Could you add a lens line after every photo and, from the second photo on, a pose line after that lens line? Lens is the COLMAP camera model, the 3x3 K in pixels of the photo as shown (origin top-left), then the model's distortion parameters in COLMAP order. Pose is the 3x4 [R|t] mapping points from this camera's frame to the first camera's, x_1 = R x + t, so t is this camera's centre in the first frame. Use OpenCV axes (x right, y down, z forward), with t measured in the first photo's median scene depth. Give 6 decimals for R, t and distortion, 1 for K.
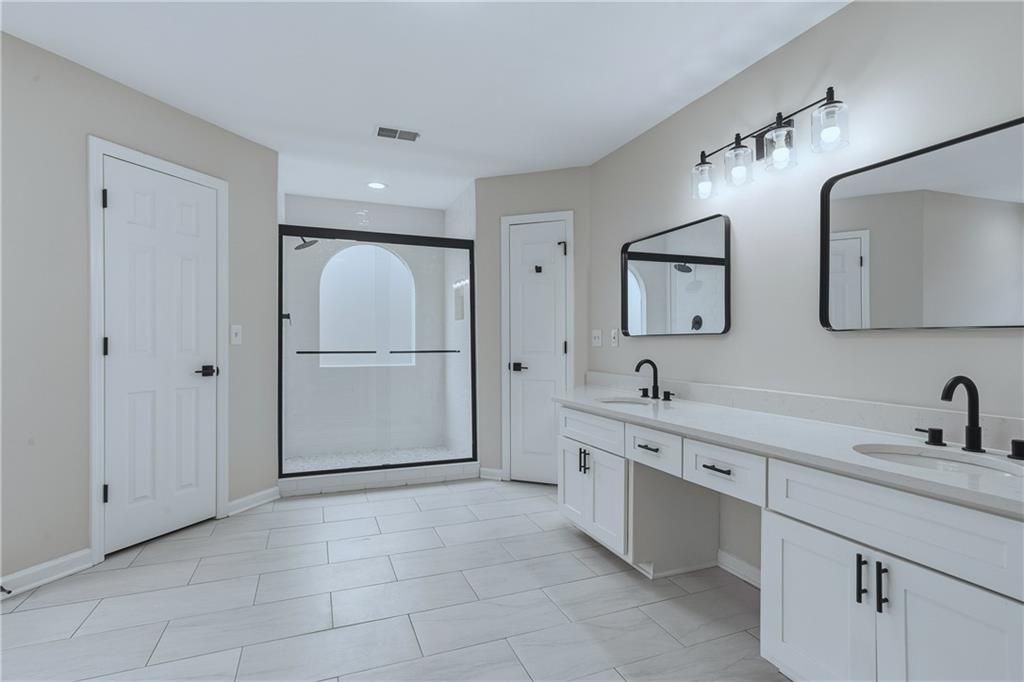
lens RADIAL K [[511.2, 0, 509.8], [0, 511.2, 340.0], [0, 0, 1]] dist [-0.021451, 0.003907]
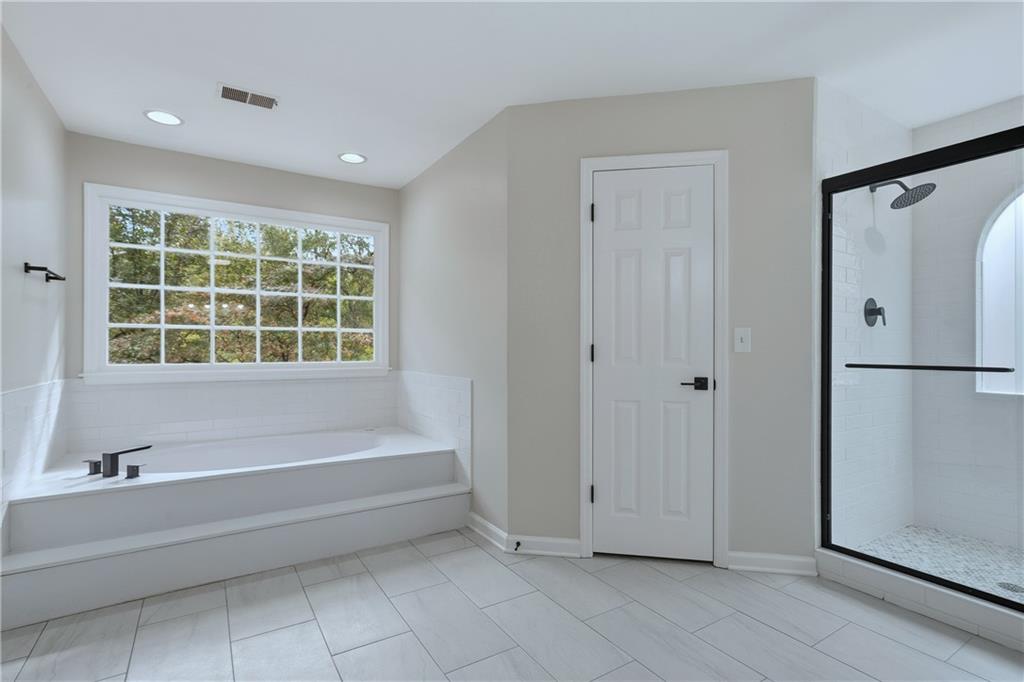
lens RADIAL K [[511.2, 0, 509.0], [0, 511.2, 345.4], [0, 0, 1]] dist [-0.021451, 0.003907]
pose [[0.164687, -0.010390, -0.986291, 0.178553], [-0.001412, 0.999941, -0.010770, 0.007174], [0.986345, 0.003167, 0.164662, 0.537630]]
